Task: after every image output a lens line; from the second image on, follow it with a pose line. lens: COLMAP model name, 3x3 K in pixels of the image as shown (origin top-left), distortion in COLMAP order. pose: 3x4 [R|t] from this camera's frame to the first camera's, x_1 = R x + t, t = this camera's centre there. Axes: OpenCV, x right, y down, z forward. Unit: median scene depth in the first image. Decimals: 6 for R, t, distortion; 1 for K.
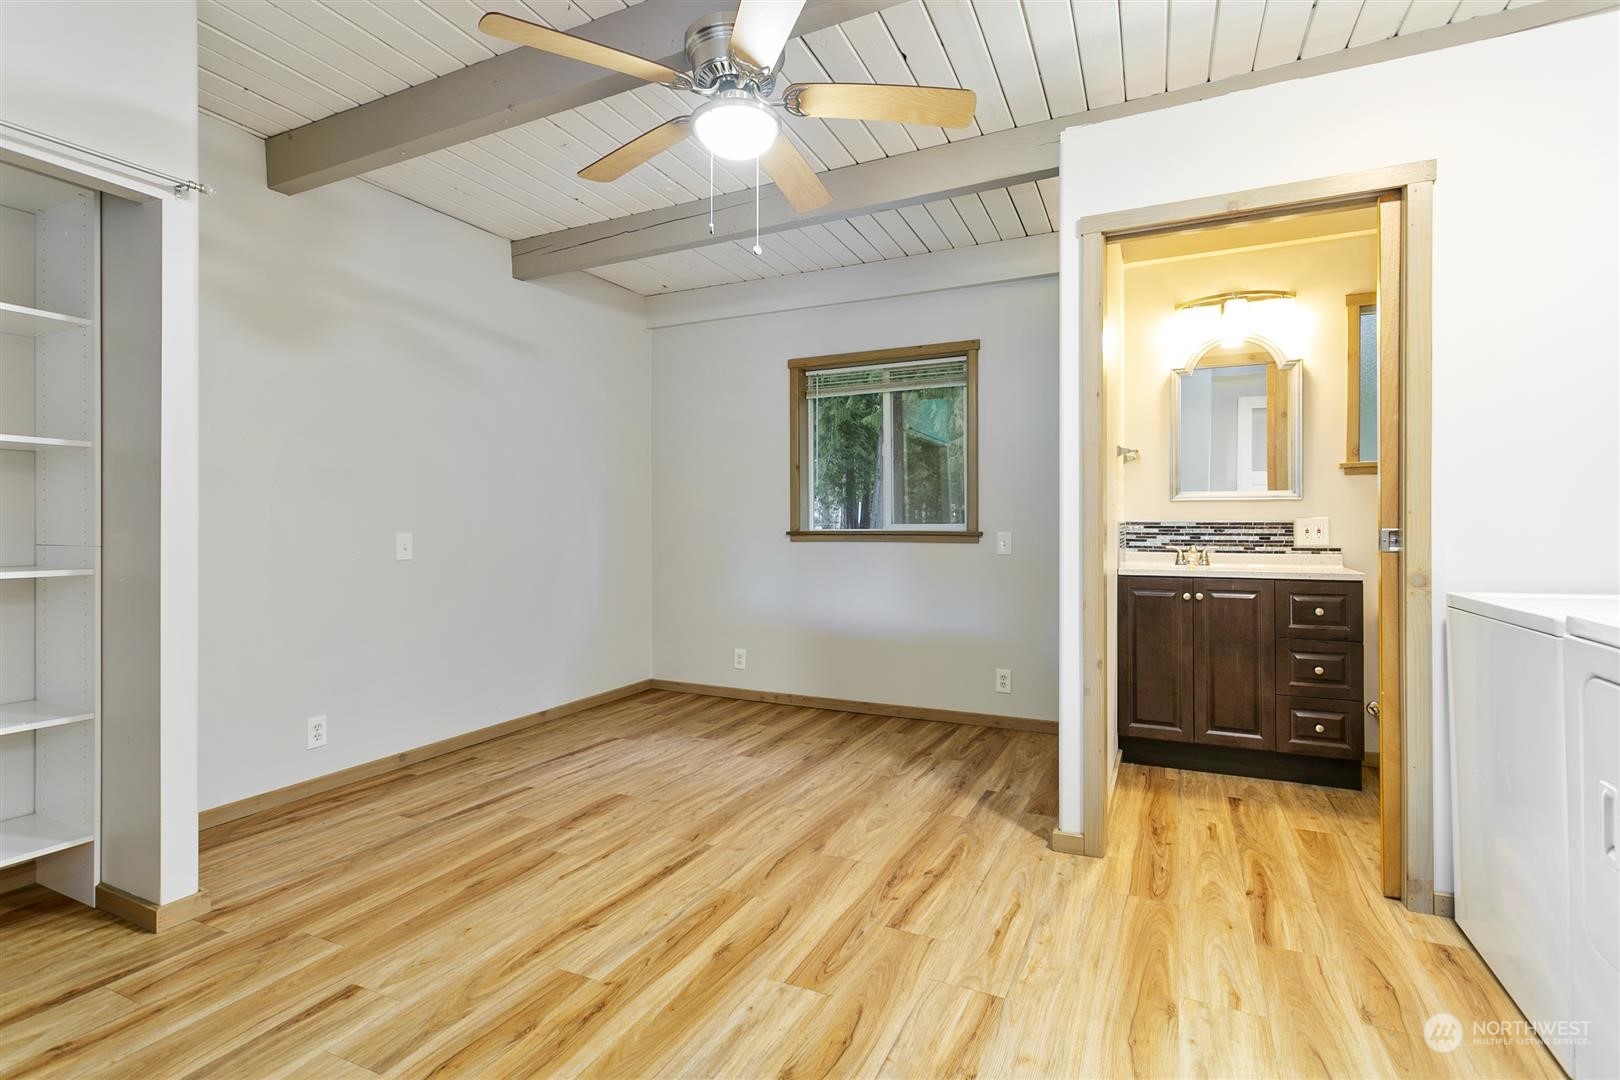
lens RADIAL K [[769.1, 0, 804.2], [0, 769.1, 522.5], [0, 0, 1]] dist [0.002500, 0.000128]
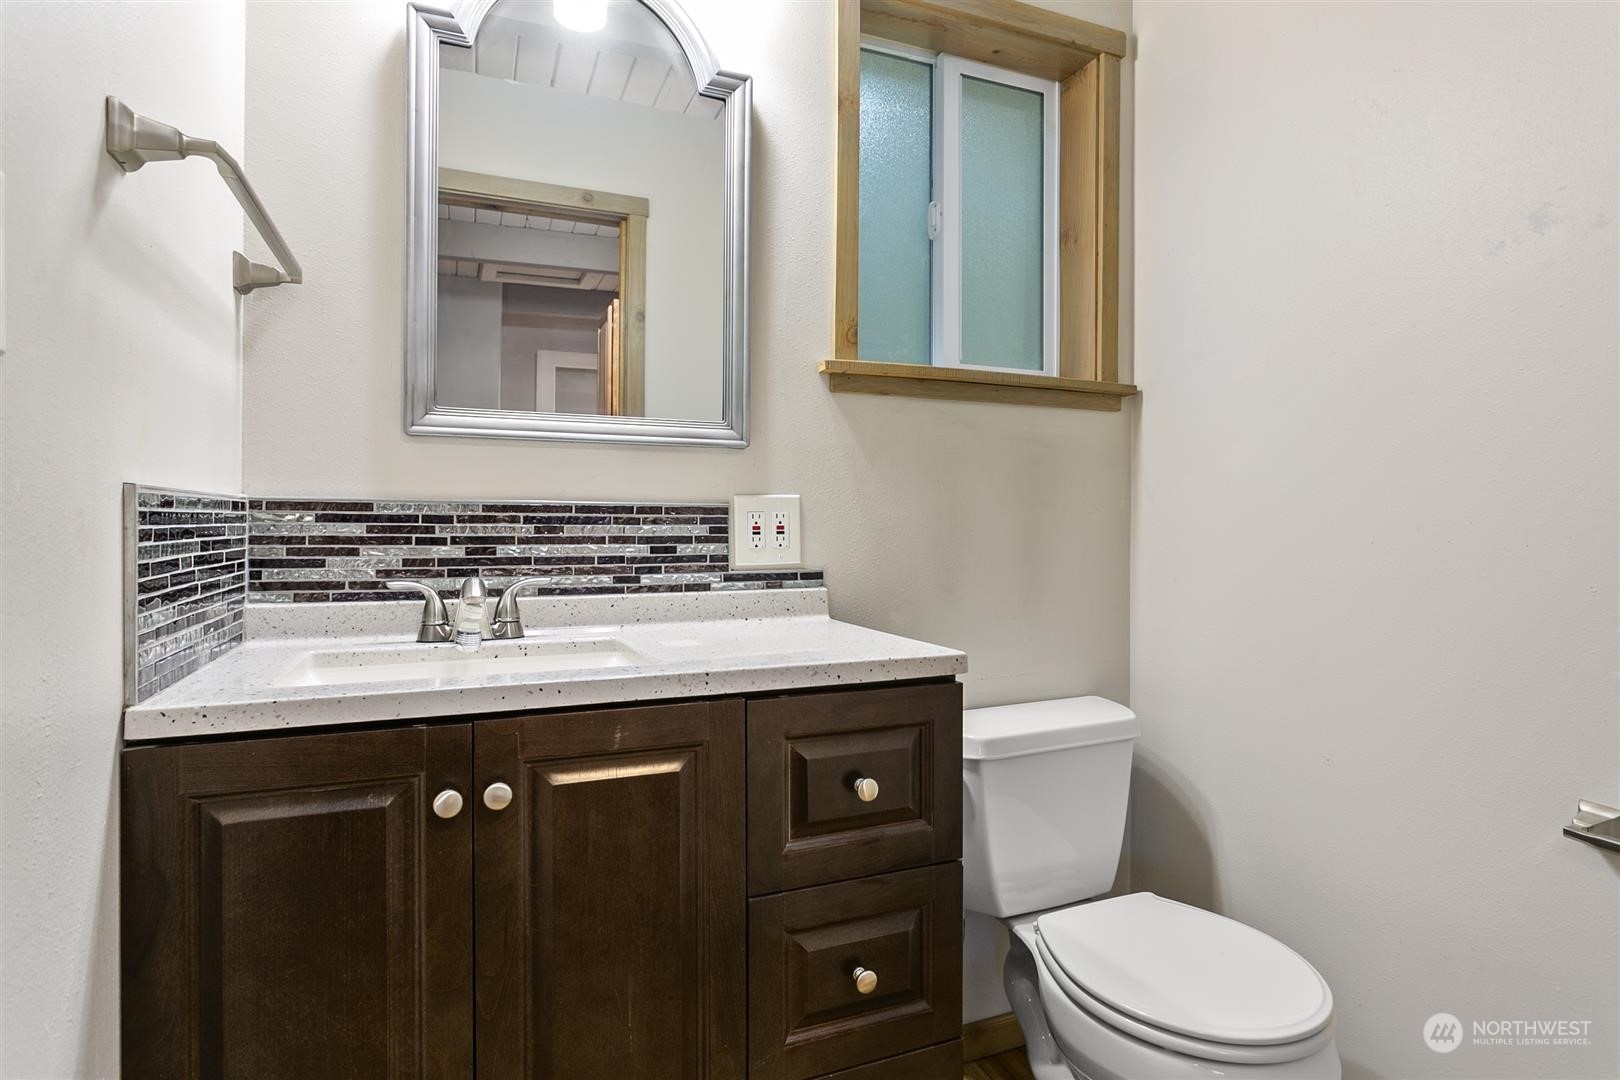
lens RADIAL K [[858.2, 0, 813.9], [0, 858.2, 531.0], [0, 0, 1]] dist [-0.017054, 0.000303]
pose [[0.666716, -0.000937, 0.745311, 0.356312], [-0.001717, 0.999995, 0.002793, 0.010838], [-0.745310, -0.003141, 0.666711, 0.701020]]
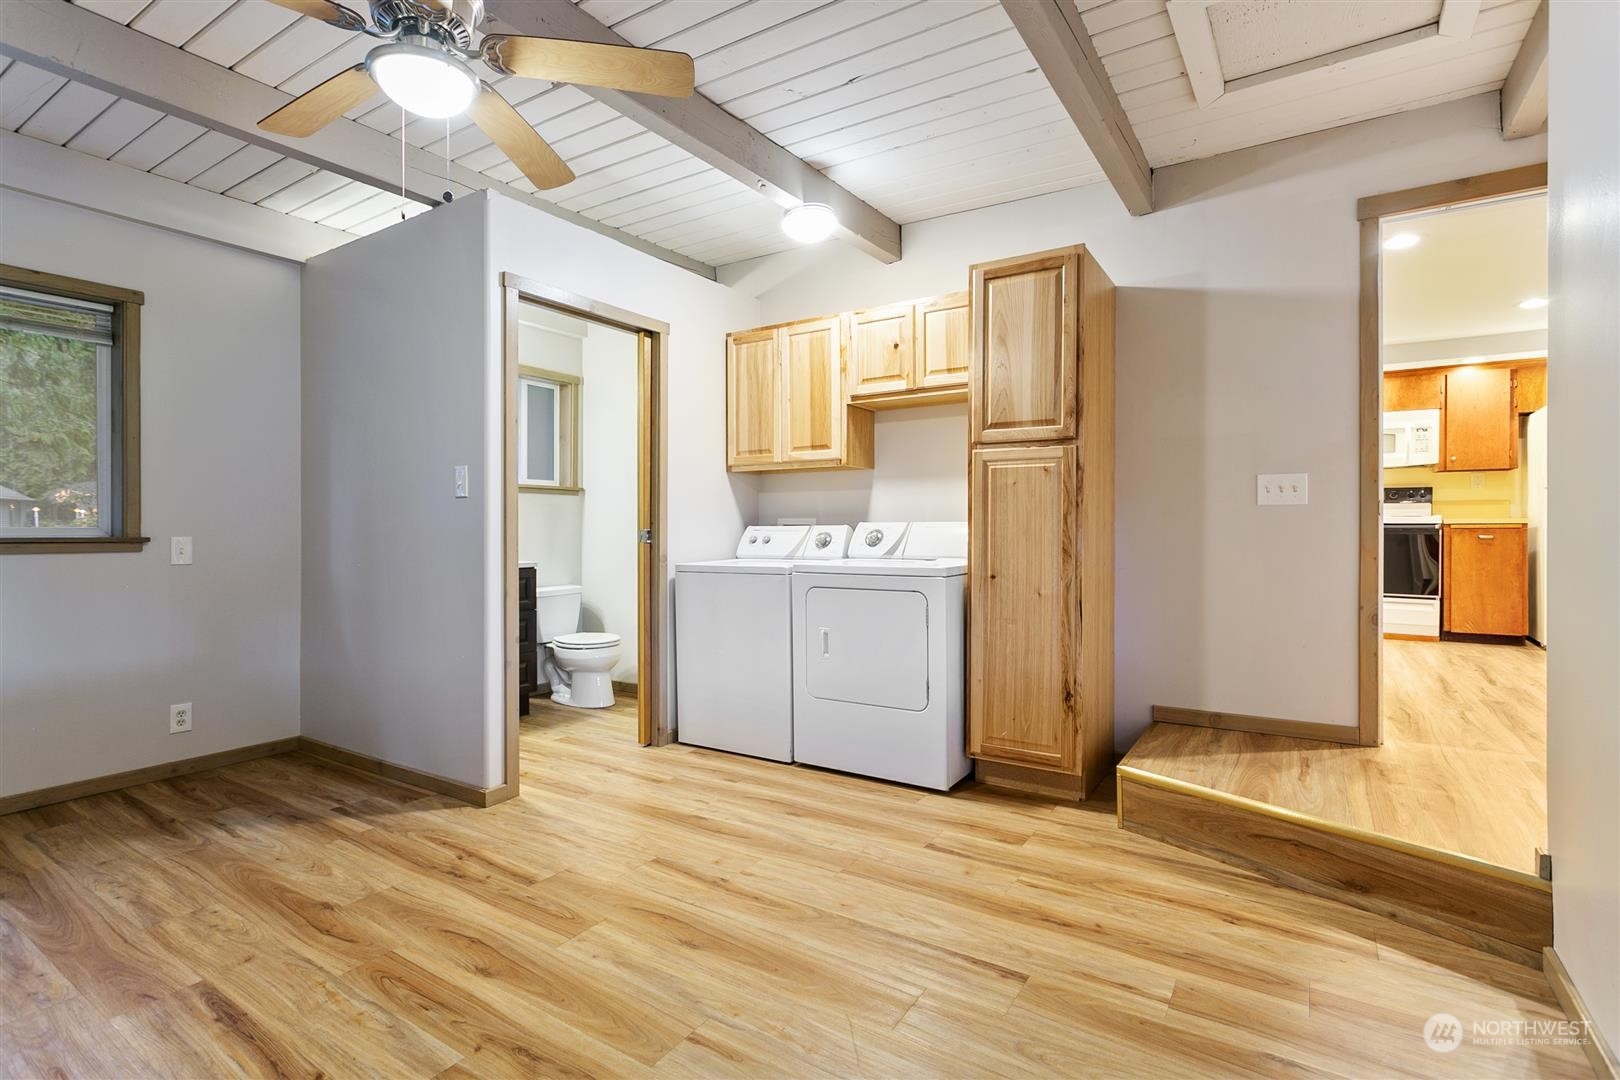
lens RADIAL K [[769.1, 0, 807.4], [0, 769.1, 537.2], [0, 0, 1]] dist [0.002500, 0.000128]
pose [[0.135284, -0.011141, 0.990744, -0.555683], [-0.000080, 0.999937, 0.011255, 0.003287], [-0.990807, -0.001601, 0.135274, 0.265543]]
